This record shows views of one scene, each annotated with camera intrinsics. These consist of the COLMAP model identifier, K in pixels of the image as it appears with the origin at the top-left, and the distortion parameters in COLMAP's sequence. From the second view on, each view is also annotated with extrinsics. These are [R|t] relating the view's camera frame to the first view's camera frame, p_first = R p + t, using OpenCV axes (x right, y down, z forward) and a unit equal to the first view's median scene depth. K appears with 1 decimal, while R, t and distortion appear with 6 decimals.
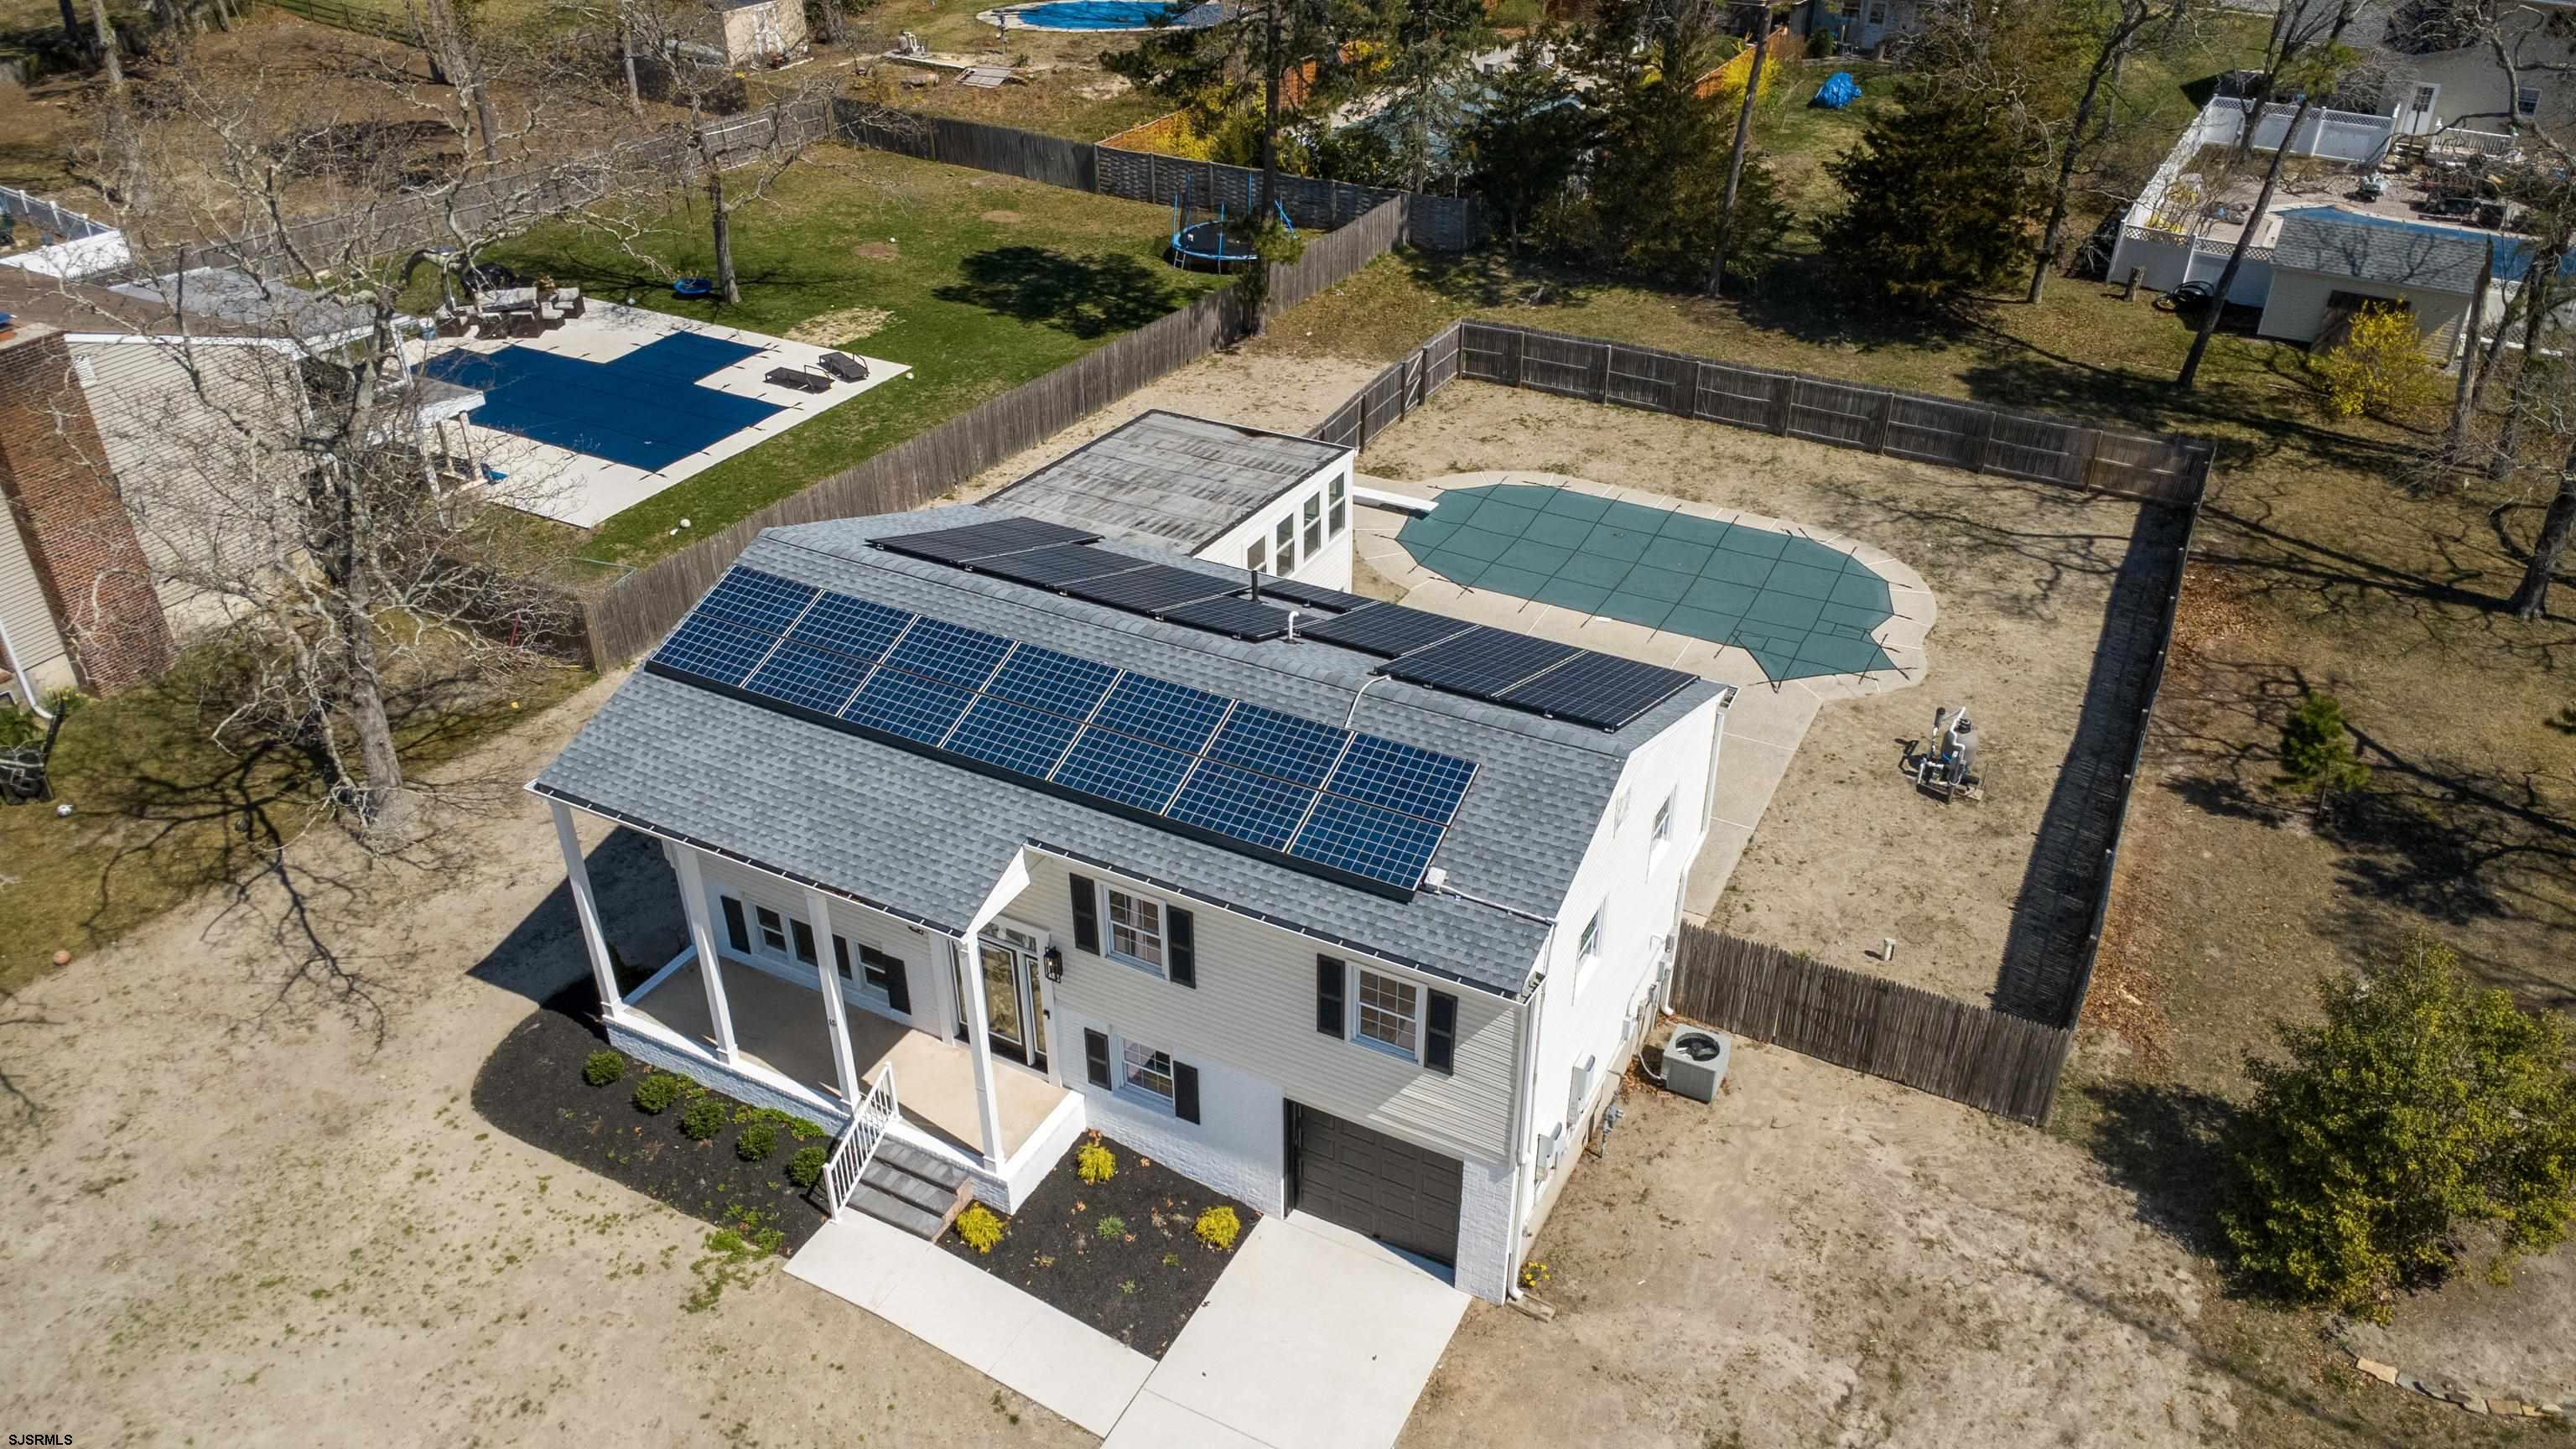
lens RADIAL K [[1812.1, 0, 1288.0], [0, 1812.1, 724.5], [0, 0, 1]] dist [0.024127, -0.040902]
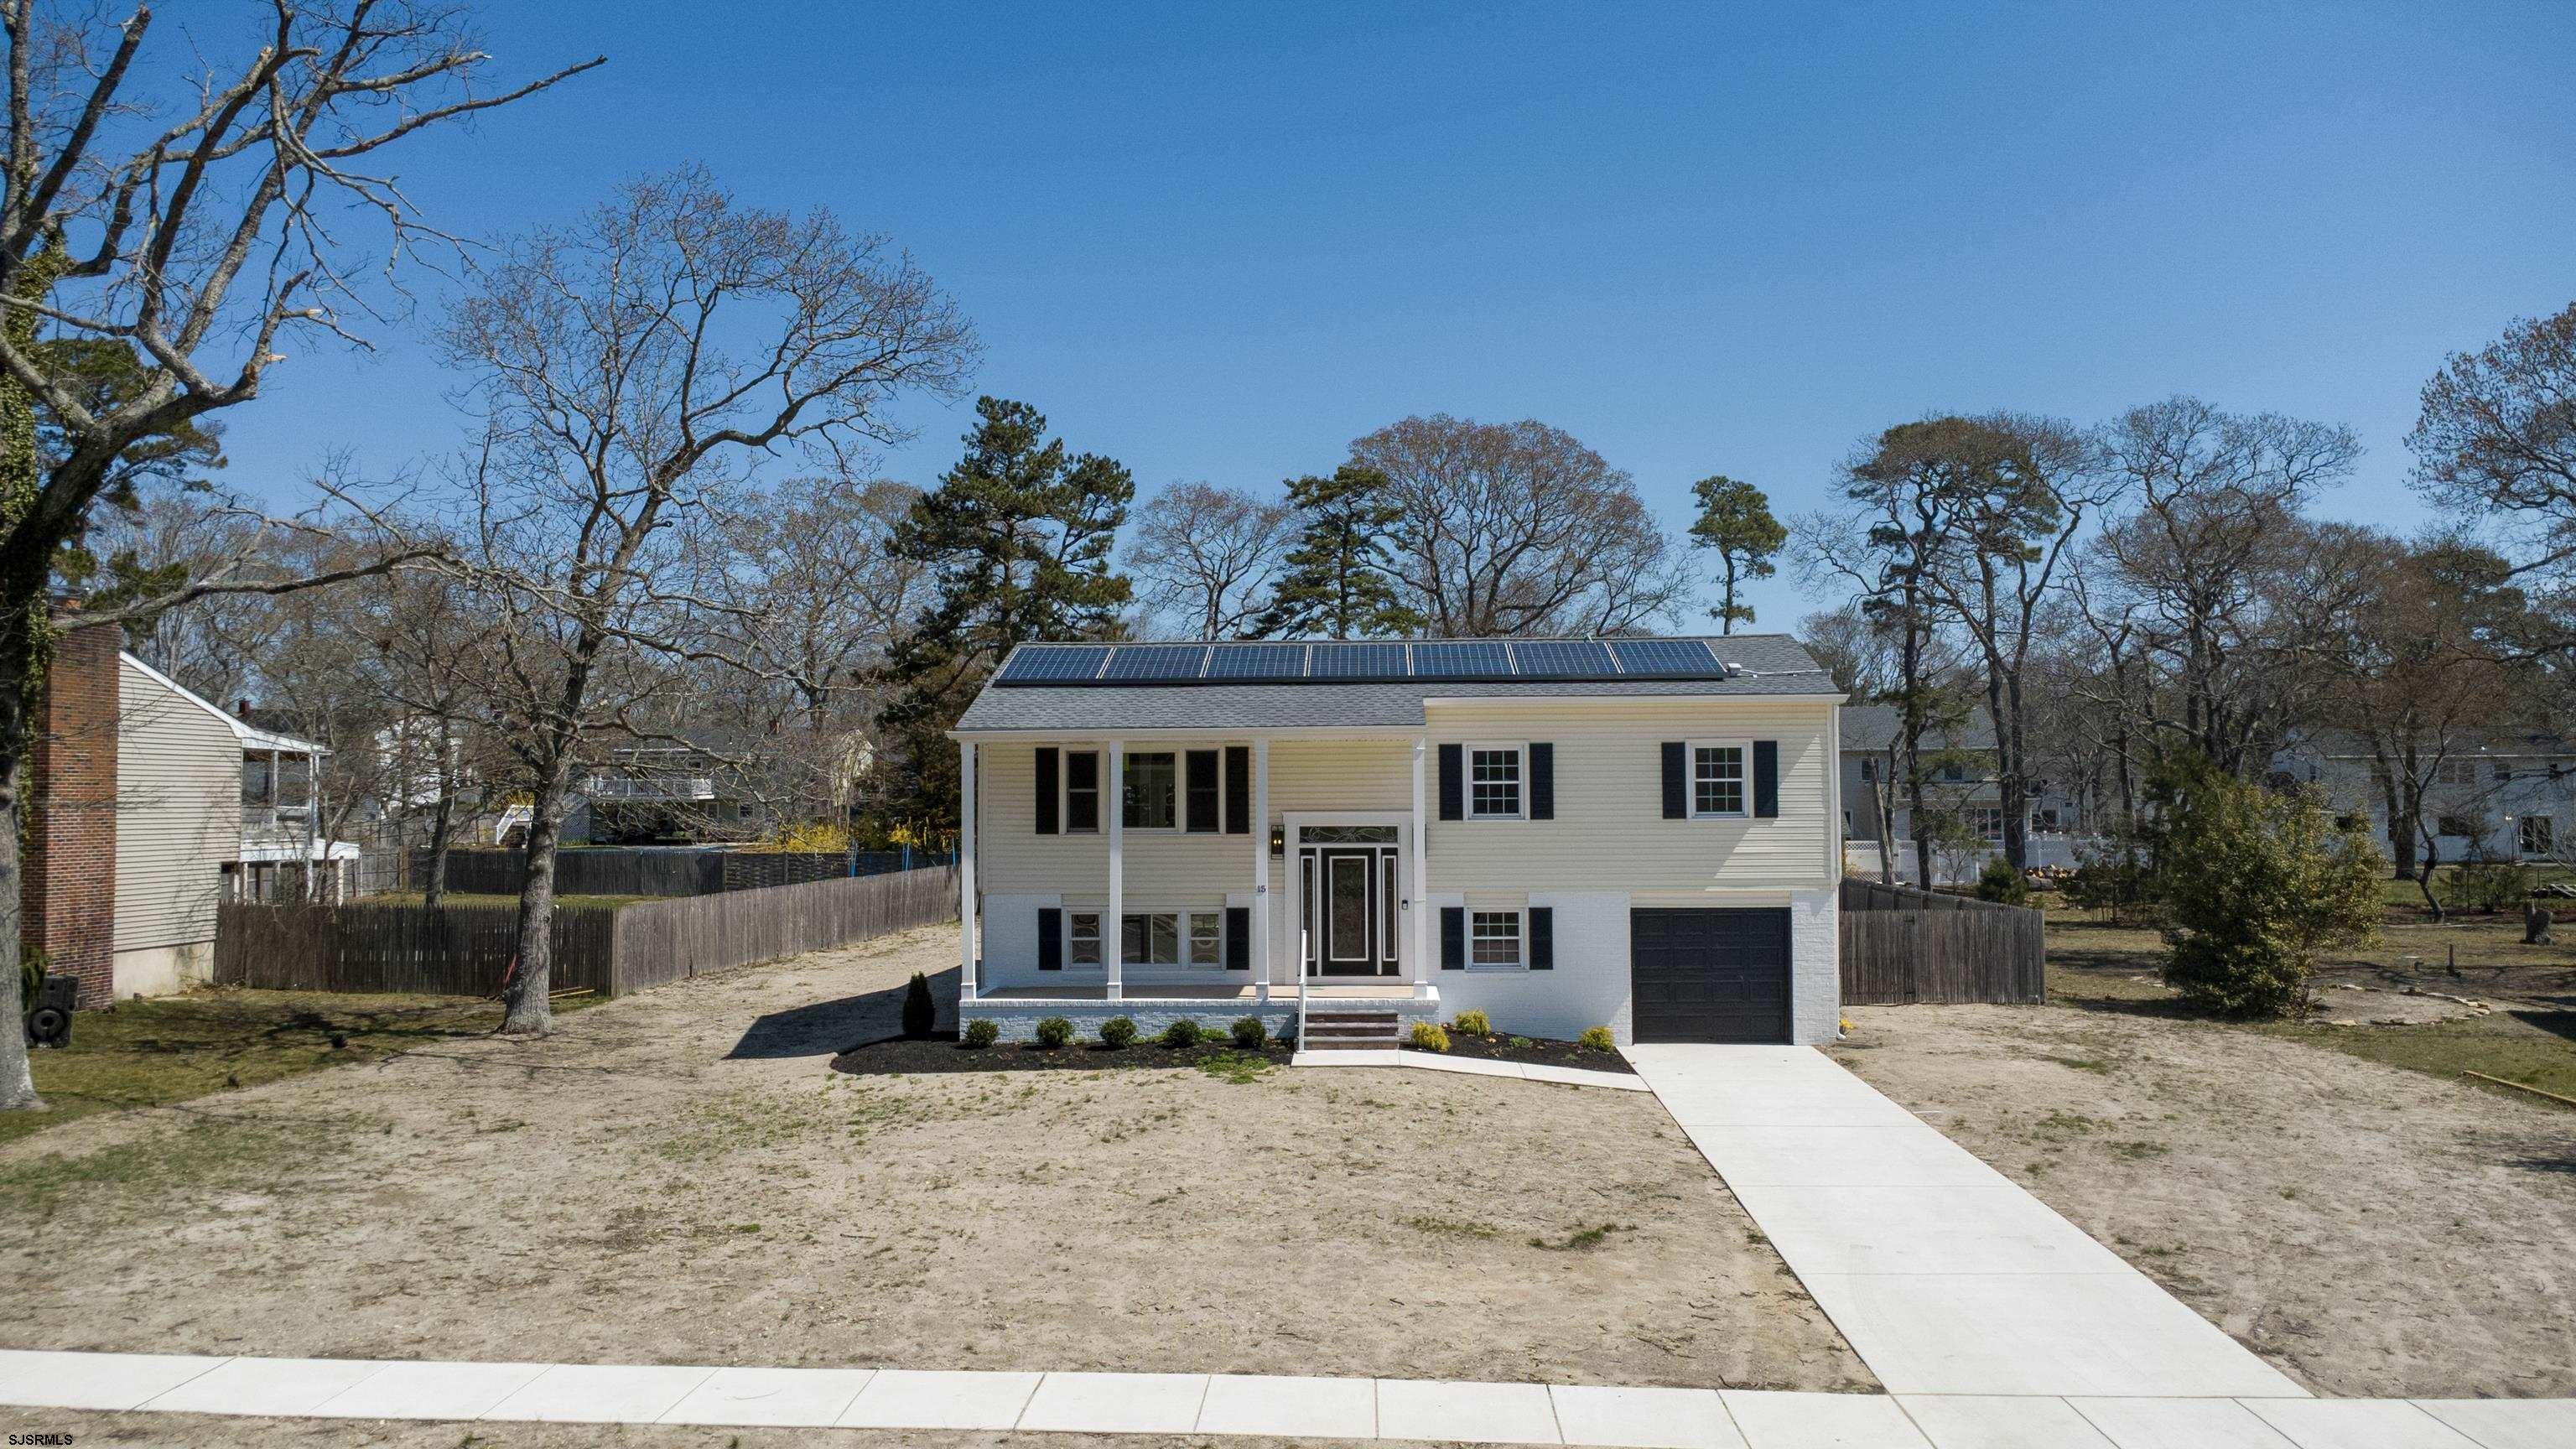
lens RADIAL K [[1823.1, 0, 1287.4], [0, 1823.1, 728.2], [0, 0, 1]] dist [0.008763, -0.011474]
pose [[0.905732, 0.014808, 0.423592, -0.463132], [0.223545, 0.832401, -0.507086, 0.425667], [-0.360107, 0.553976, 0.750622, 0.053586]]
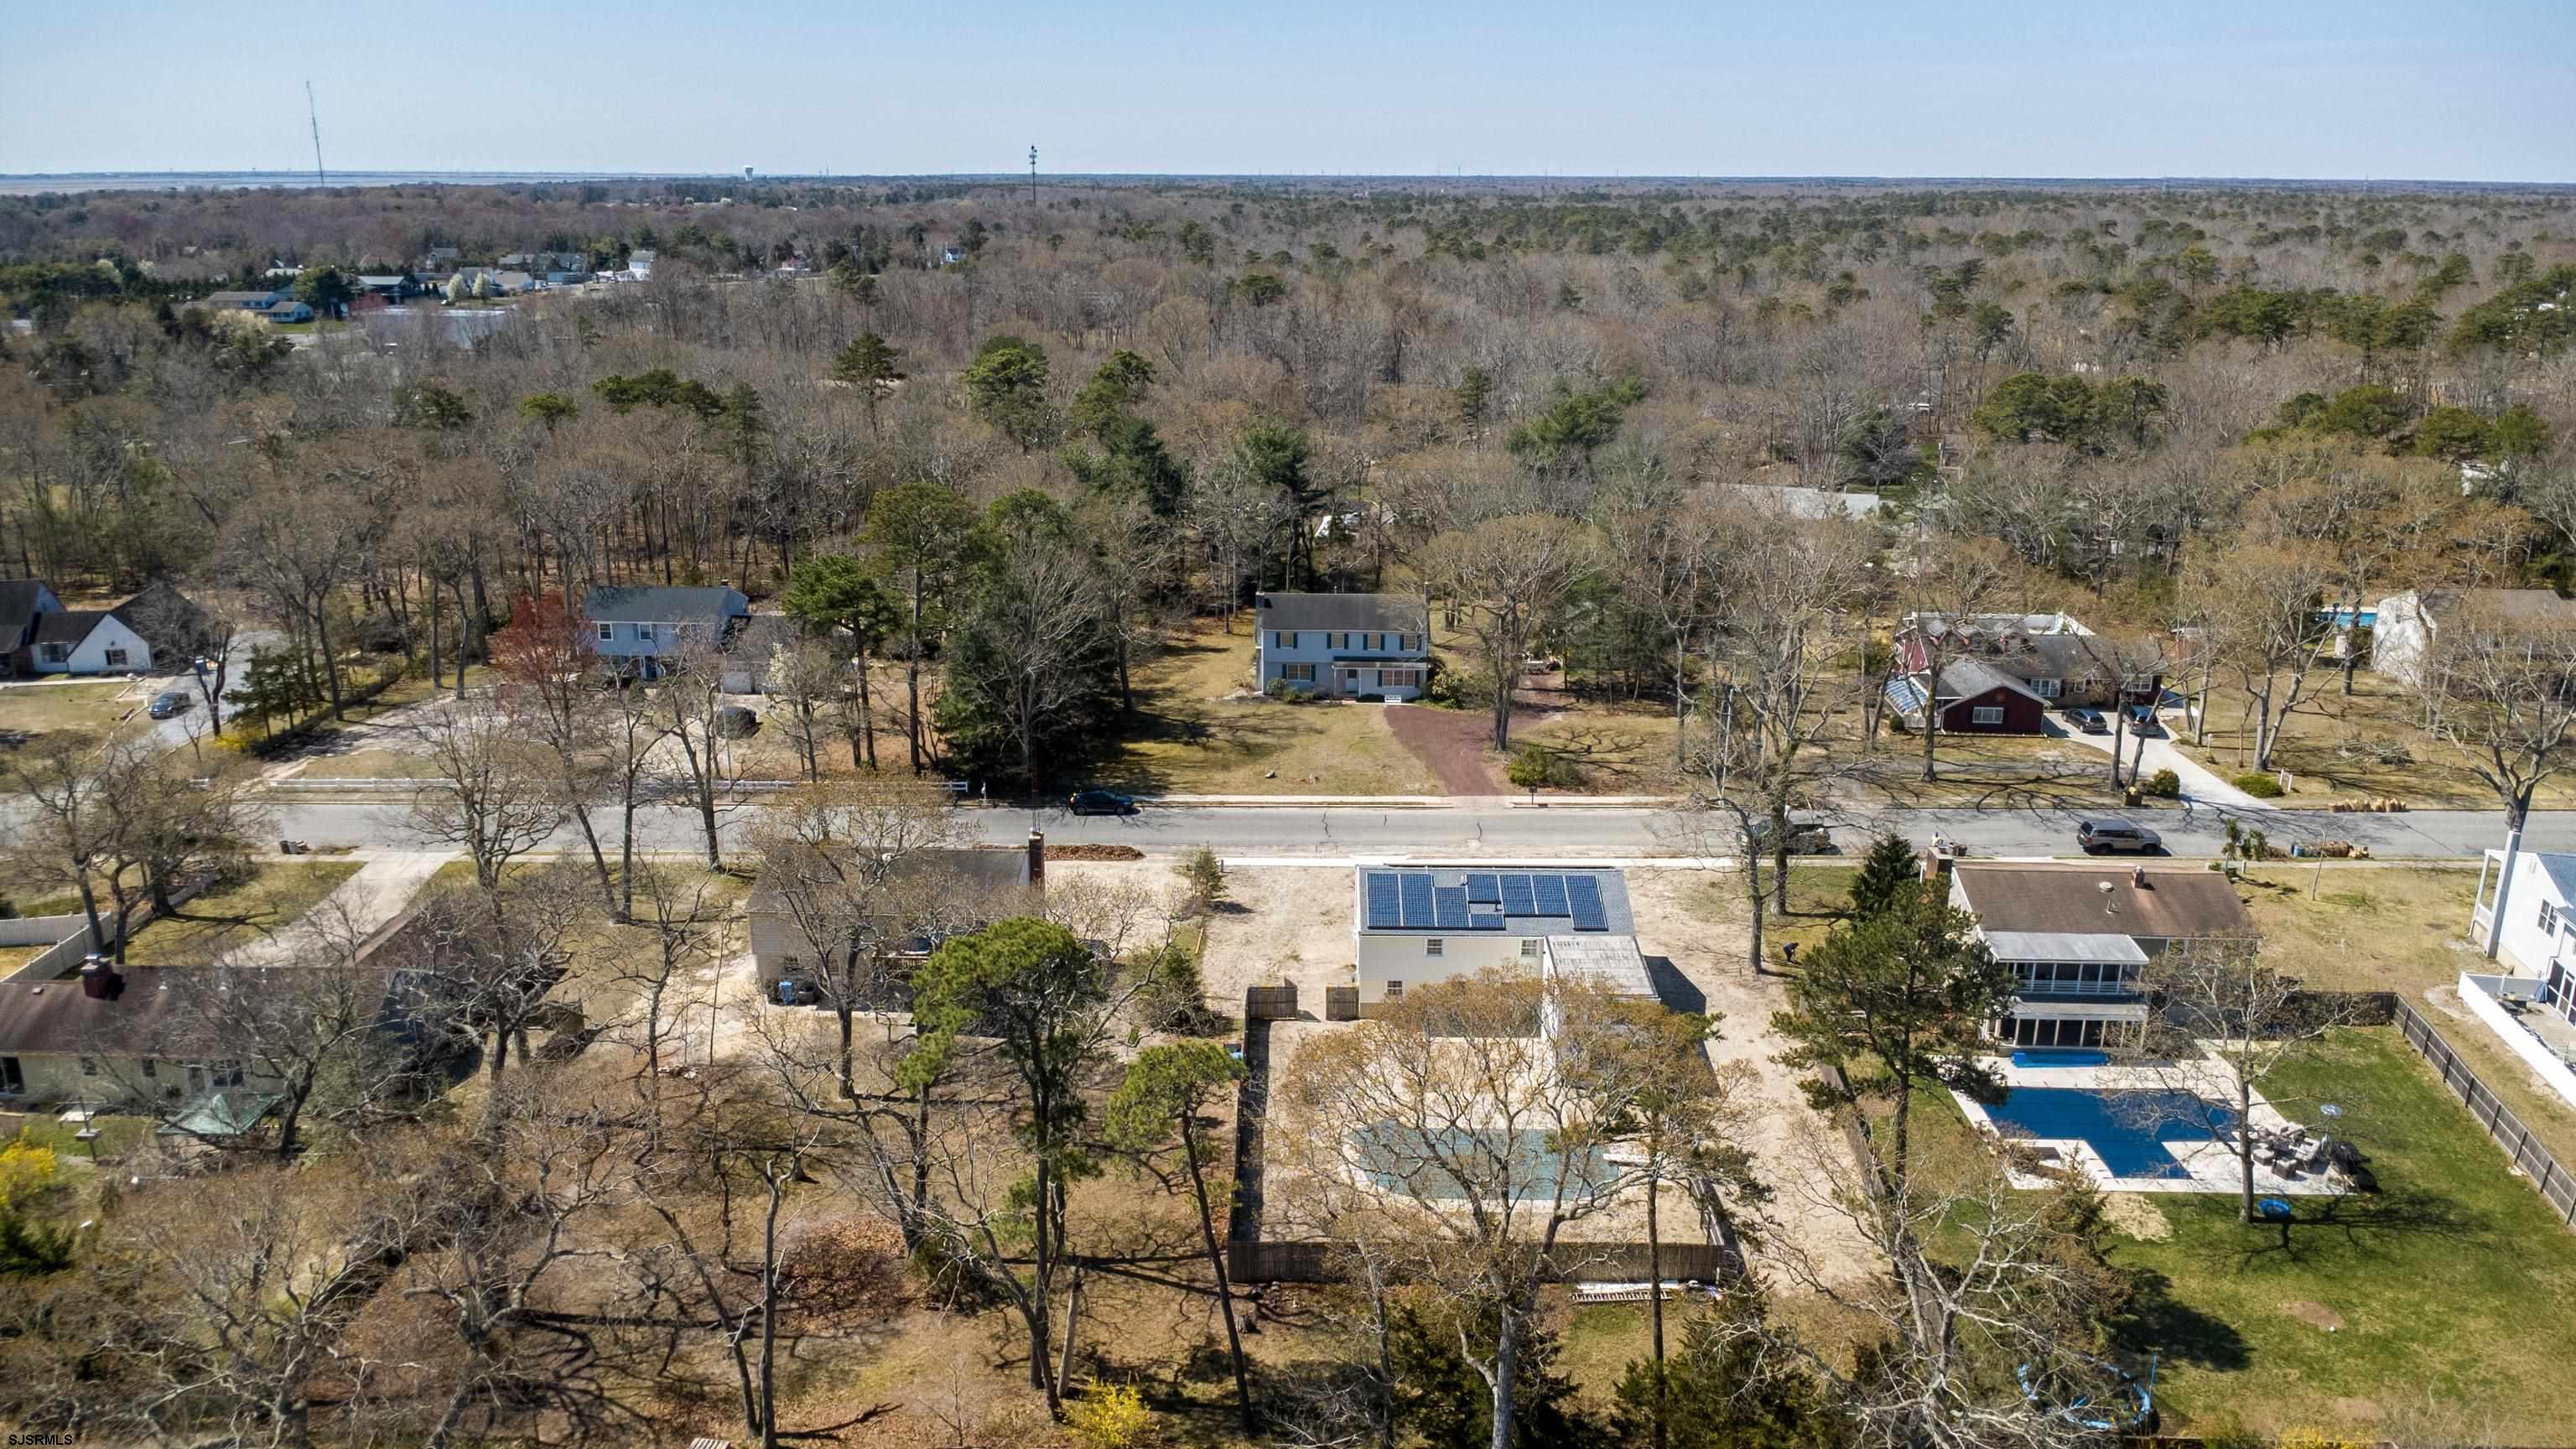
lens RADIAL K [[1823.1, 0, 1287.4], [0, 1823.1, 728.2], [0, 0, 1]] dist [0.008763, -0.011474]
pose [[-0.891343, 0.129075, -0.434566, 1.263326], [-0.240052, 0.678789, 0.693989, -1.836455], [0.384555, 0.722900, -0.574049, 1.849300]]
